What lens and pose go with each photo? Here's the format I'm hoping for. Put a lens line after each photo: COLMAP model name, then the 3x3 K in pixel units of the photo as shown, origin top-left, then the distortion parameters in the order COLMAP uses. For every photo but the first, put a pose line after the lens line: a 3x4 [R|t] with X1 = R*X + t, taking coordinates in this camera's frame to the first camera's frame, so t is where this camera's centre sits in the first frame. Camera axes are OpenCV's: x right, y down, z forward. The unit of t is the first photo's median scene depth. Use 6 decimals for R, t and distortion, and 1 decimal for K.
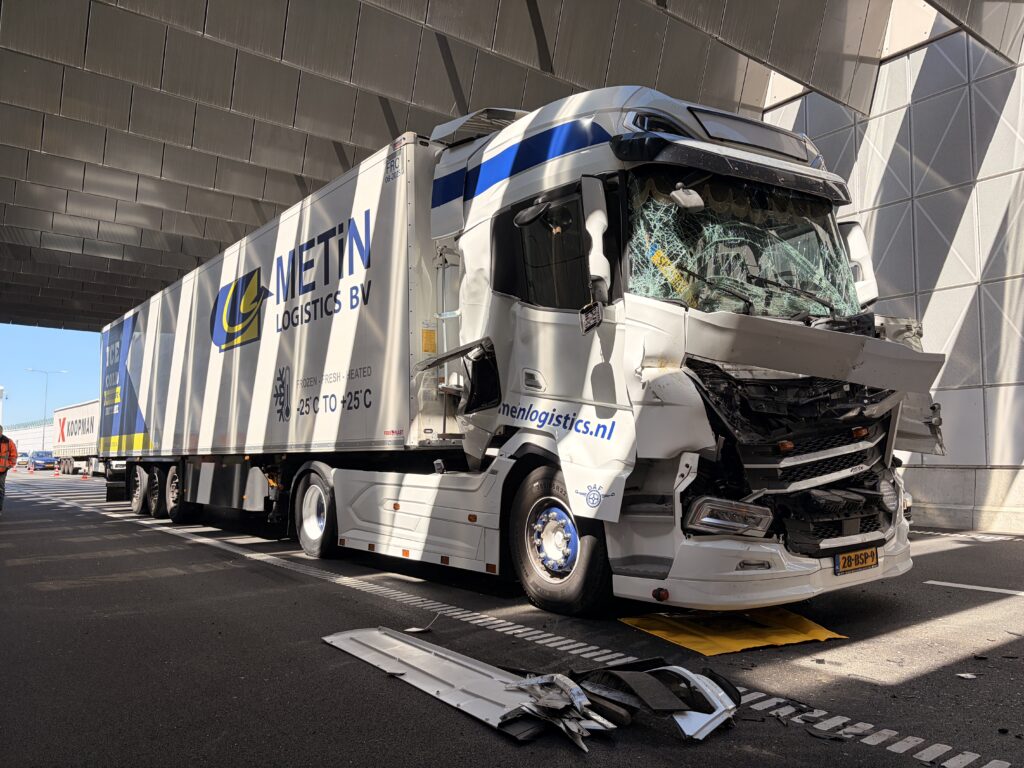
lens RADIAL K [[765.2, 0, 513.1], [0, 765.2, 387.9], [0, 0, 1]] dist [0.040585, -0.004885]
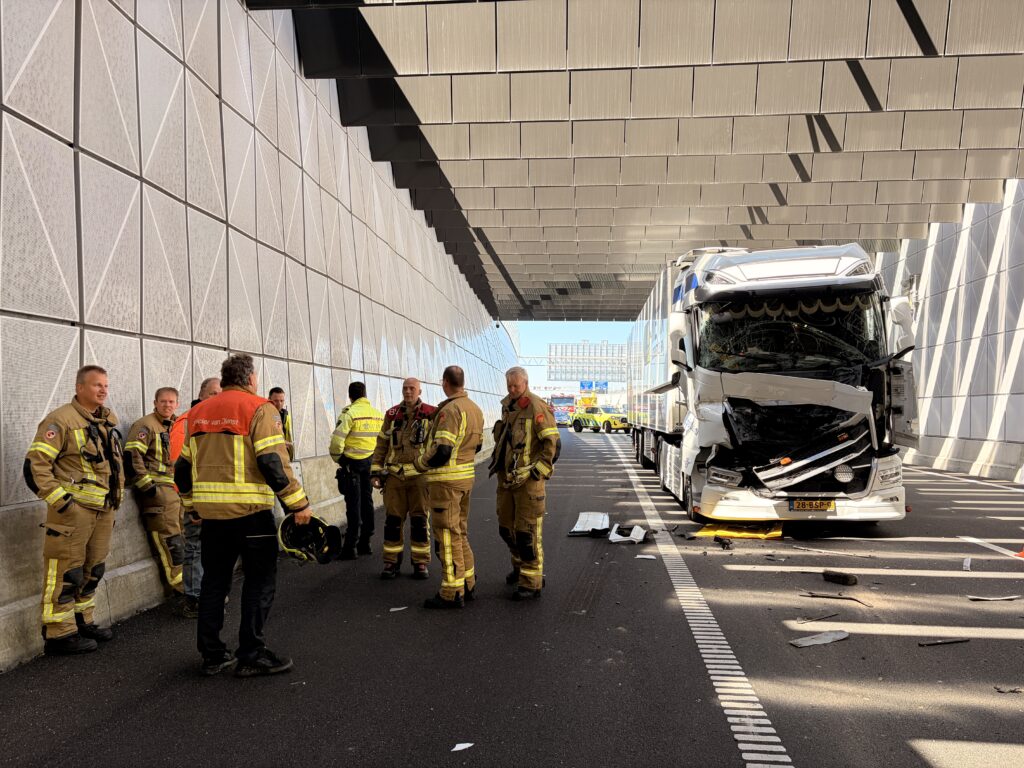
lens RADIAL K [[765.2, 0, 513.1], [0, 765.2, 387.9], [0, 0, 1]] dist [0.040585, -0.004885]
pose [[0.720649, -0.007093, -0.693263, 1.208949], [0.046533, 0.998188, 0.038159, -0.163697], [0.691736, -0.059759, 0.719673, -0.818114]]
